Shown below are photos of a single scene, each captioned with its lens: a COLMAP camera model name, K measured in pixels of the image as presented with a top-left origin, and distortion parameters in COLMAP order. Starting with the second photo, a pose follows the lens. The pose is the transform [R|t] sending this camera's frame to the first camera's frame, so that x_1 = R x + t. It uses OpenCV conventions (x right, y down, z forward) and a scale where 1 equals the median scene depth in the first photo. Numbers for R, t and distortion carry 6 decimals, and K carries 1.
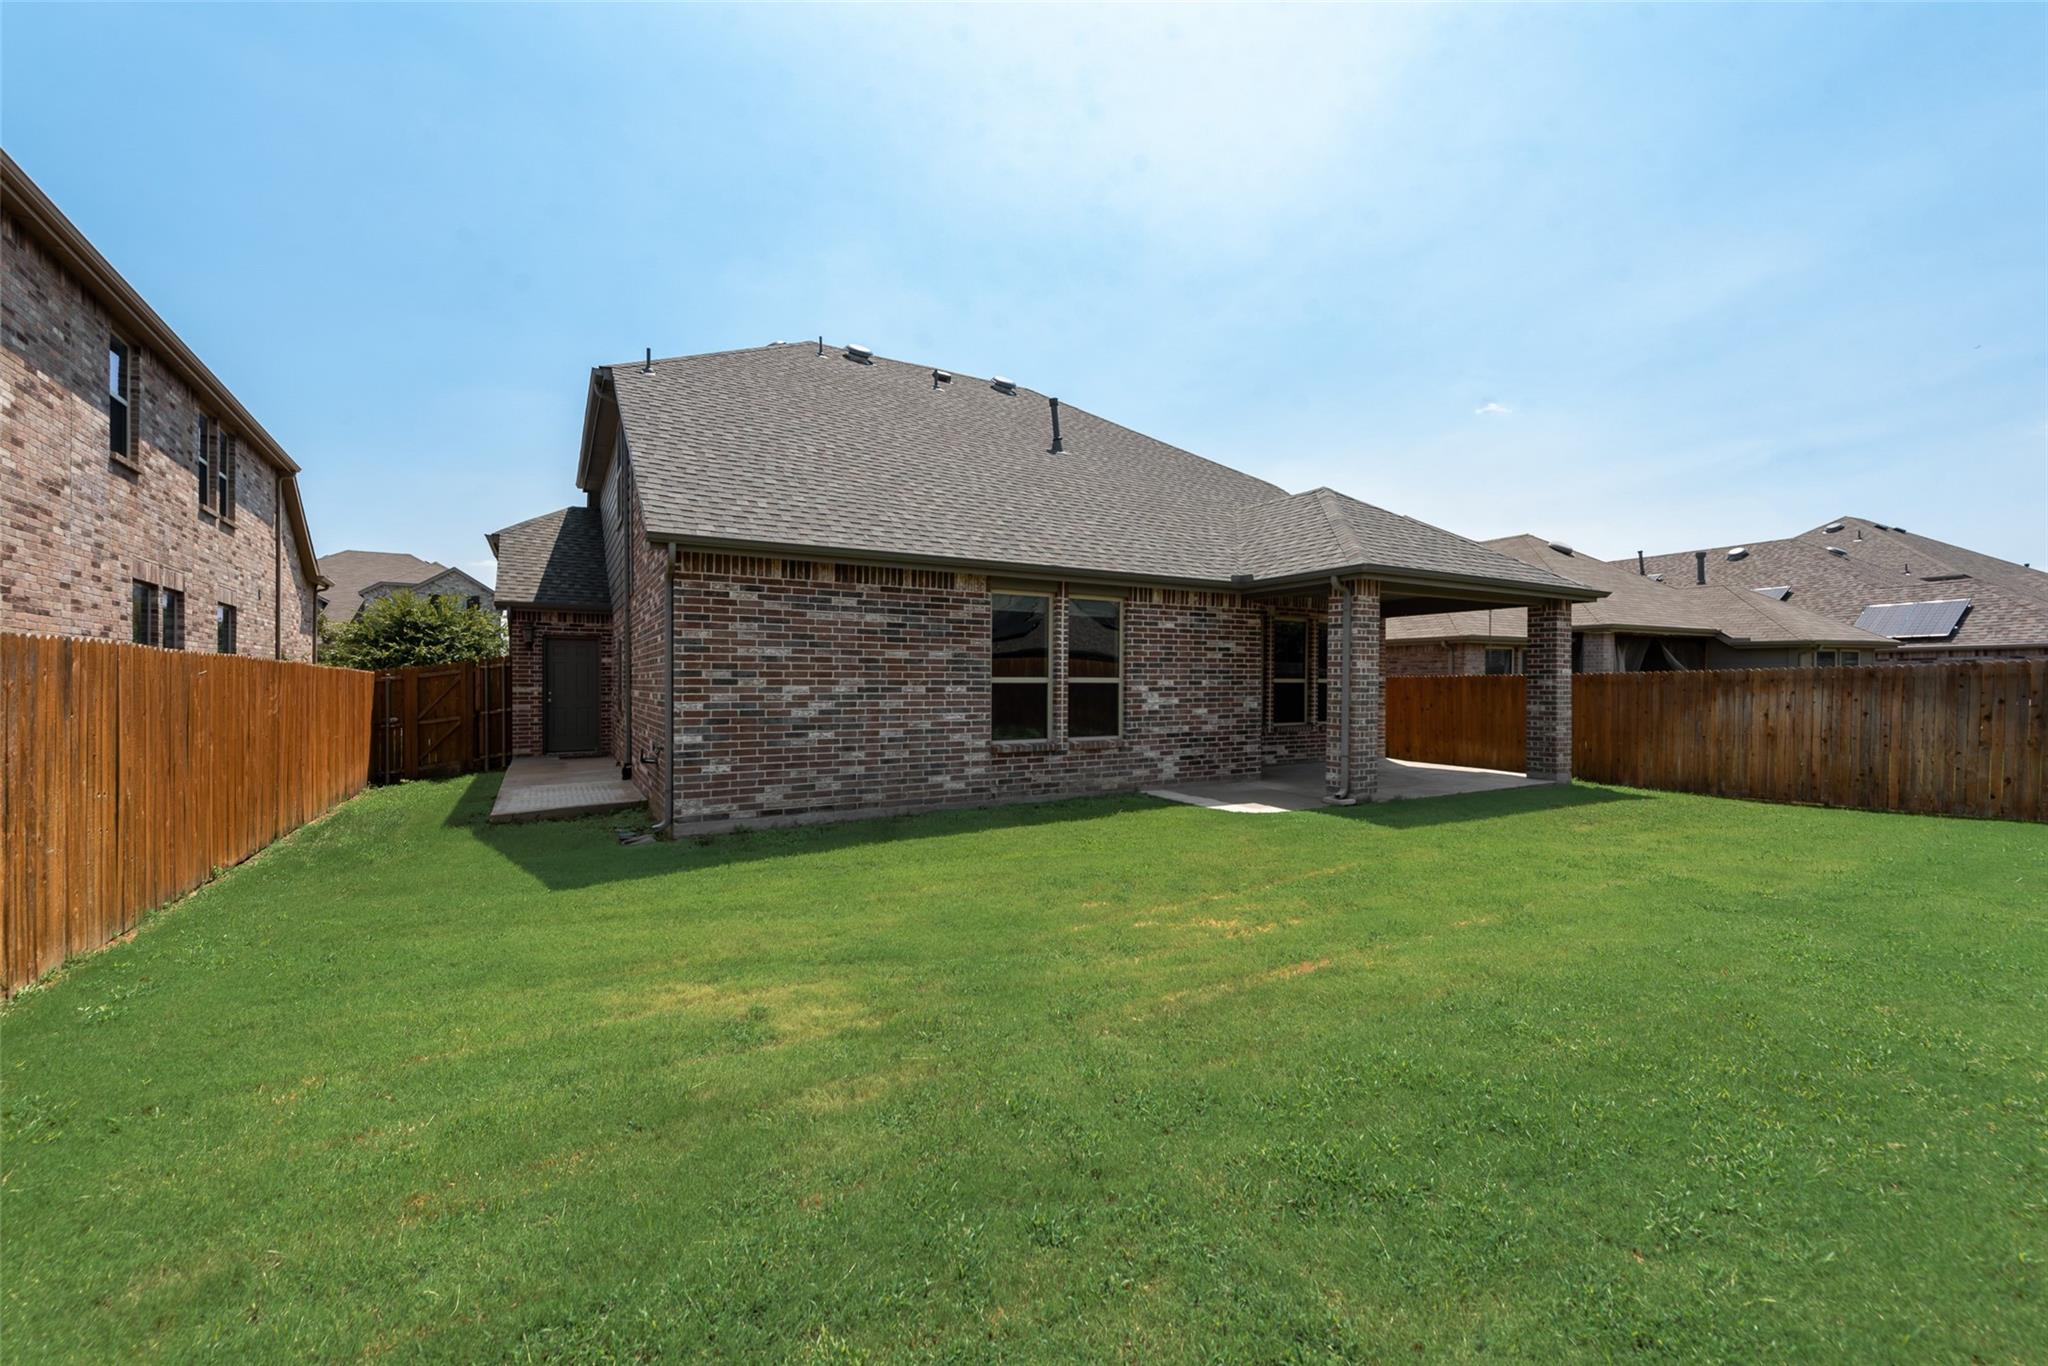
lens RADIAL K [[797.2, 0, 1032.7], [0, 797.2, 679.8], [0, 0, 1]] dist [0.009602, -0.000876]
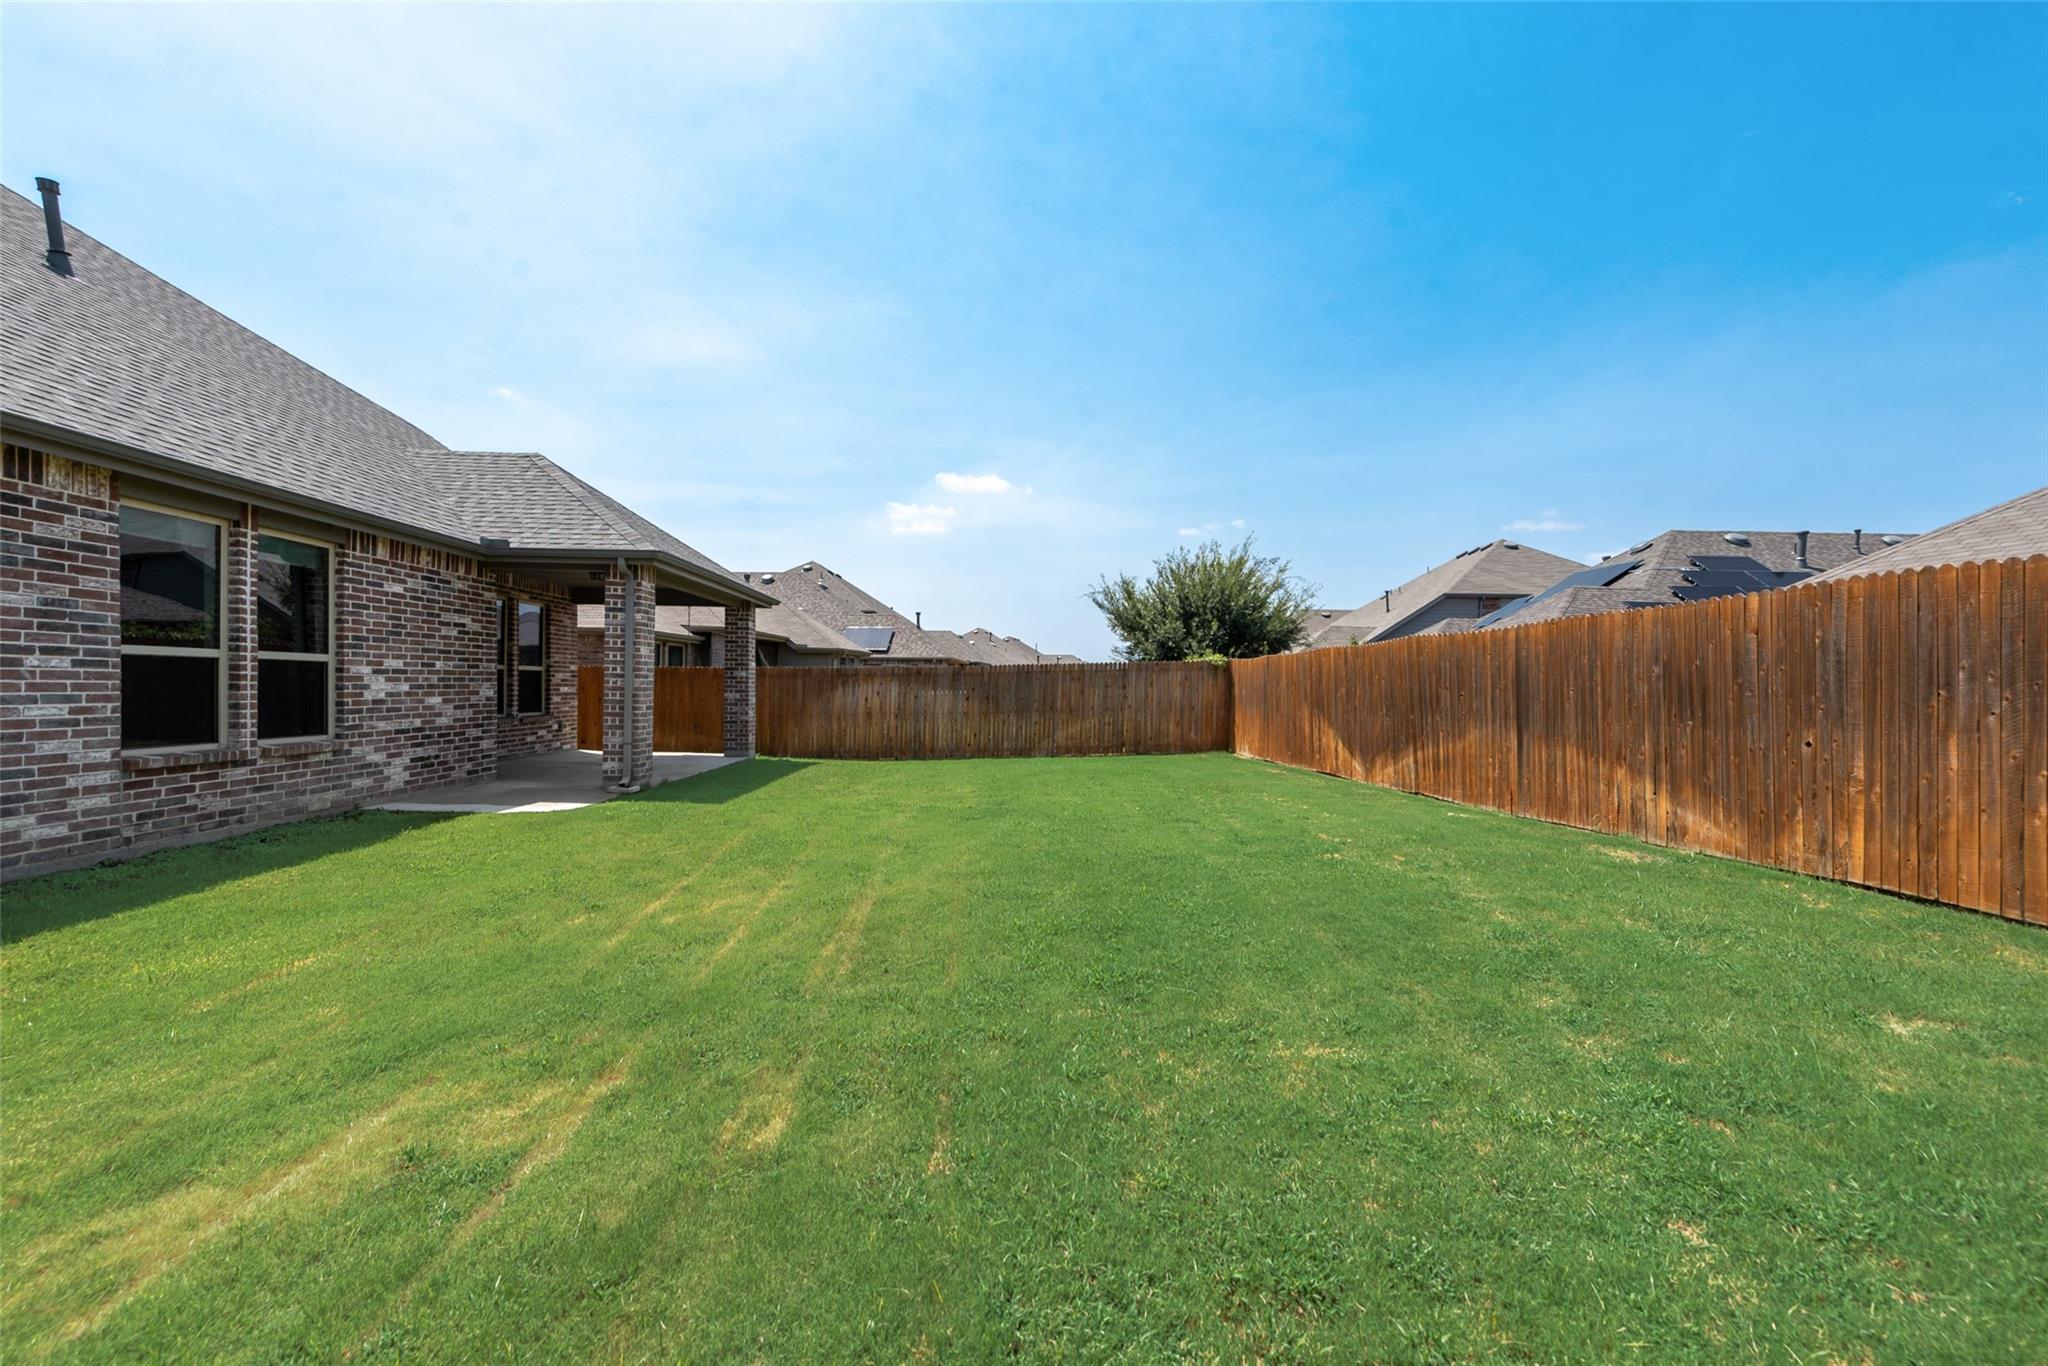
lens RADIAL K [[797.2, 0, 1036.6], [0, 797.2, 694.8], [0, 0, 1]] dist [0.009602, -0.000876]
pose [[0.471261, -0.005368, 0.881978, -0.243436], [-0.016402, 0.999755, 0.014848, 0.013523], [-0.881842, -0.021463, 0.471057, 0.100612]]
